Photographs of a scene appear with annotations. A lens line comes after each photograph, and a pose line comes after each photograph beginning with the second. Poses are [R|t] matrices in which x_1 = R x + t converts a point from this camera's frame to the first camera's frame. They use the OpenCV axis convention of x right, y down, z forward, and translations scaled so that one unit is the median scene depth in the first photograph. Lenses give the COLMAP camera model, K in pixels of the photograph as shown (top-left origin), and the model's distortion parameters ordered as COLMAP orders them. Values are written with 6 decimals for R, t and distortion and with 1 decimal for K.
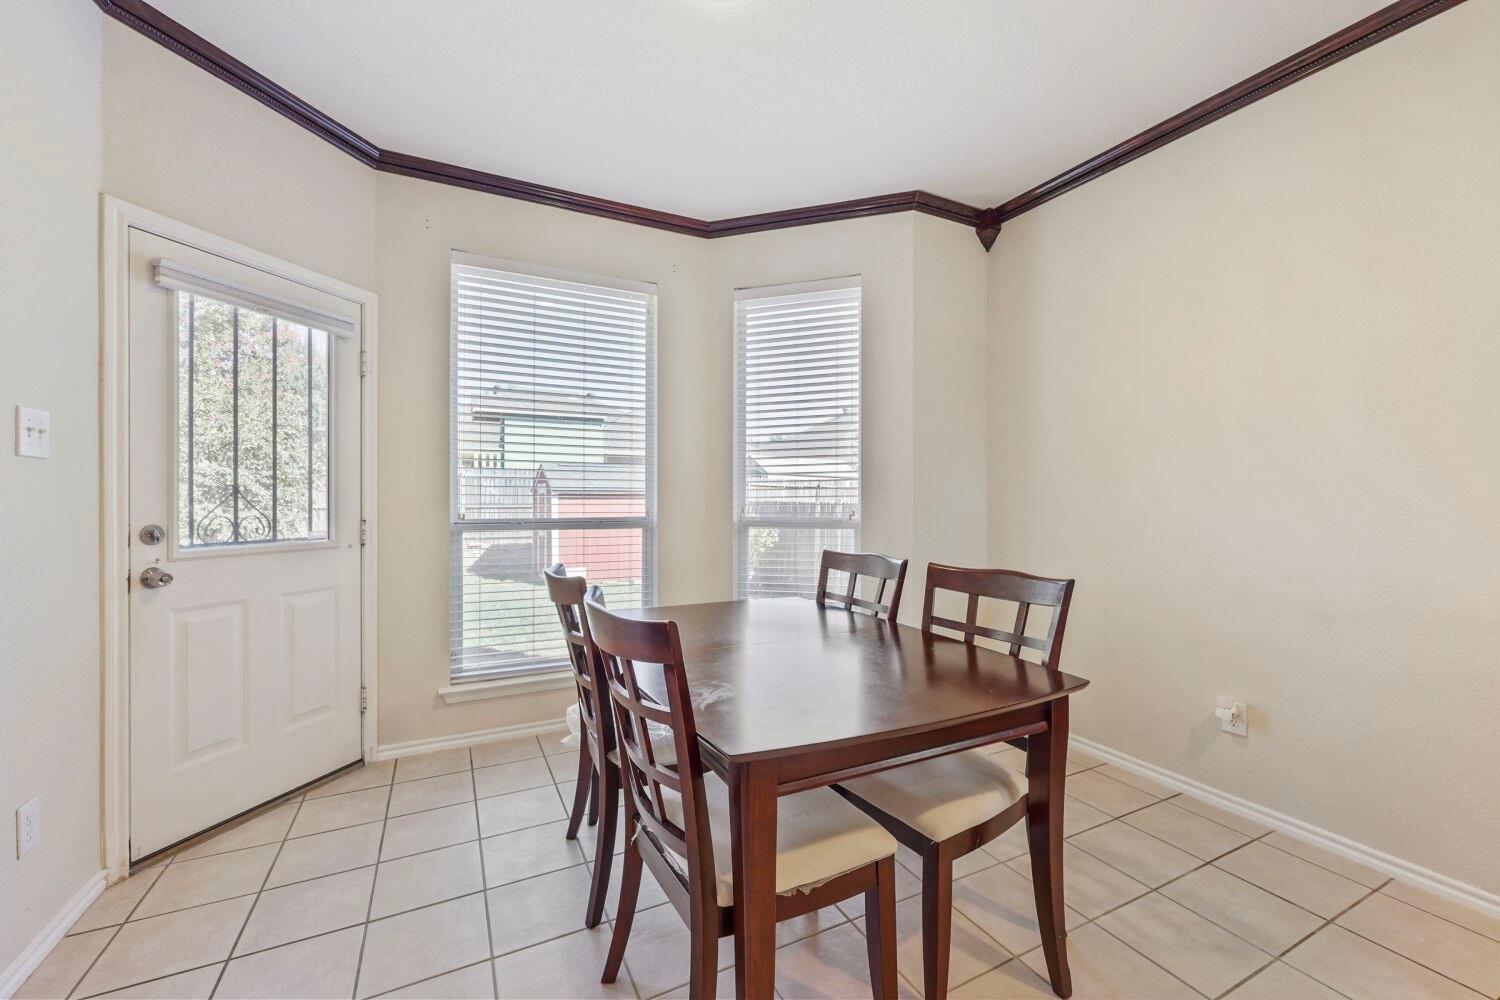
lens RADIAL K [[614.2, 0, 751.0], [0, 614.2, 497.7], [0, 0, 1]] dist [-0.000834, 0.001407]
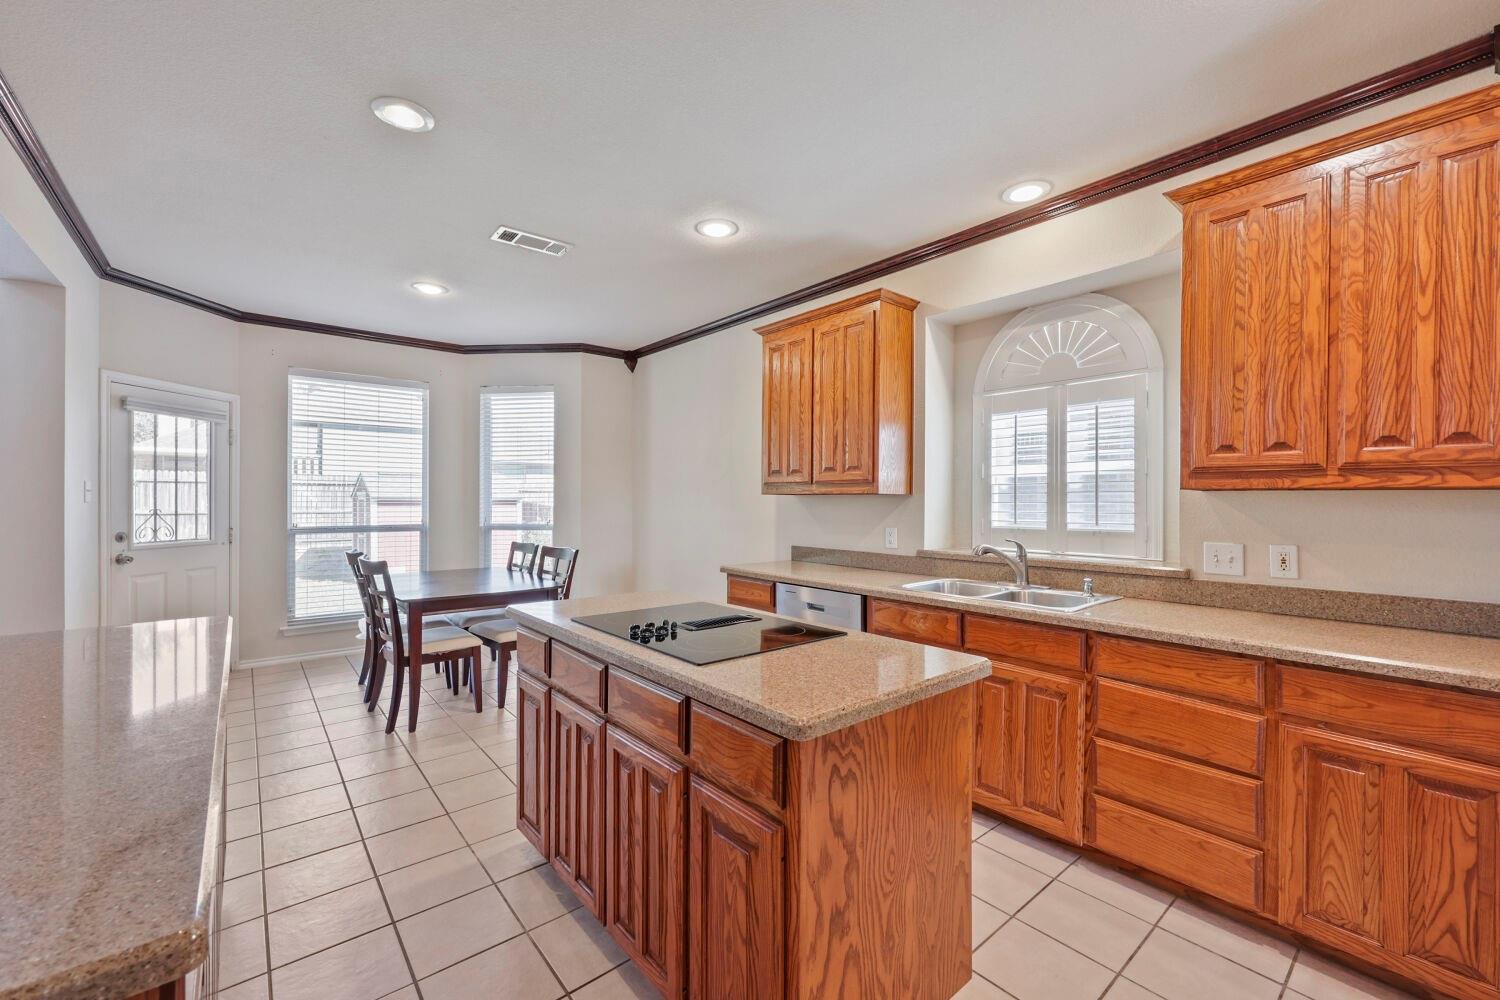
lens RADIAL K [[614.2, 0, 747.4], [0, 614.2, 497.9], [0, 0, 1]] dist [-0.000834, 0.001407]
pose [[0.975095, 0.001730, 0.221780, 0.382602], [-0.001445, 0.999998, -0.001448, -0.045934], [-0.221782, 0.001091, 0.975096, -0.963623]]
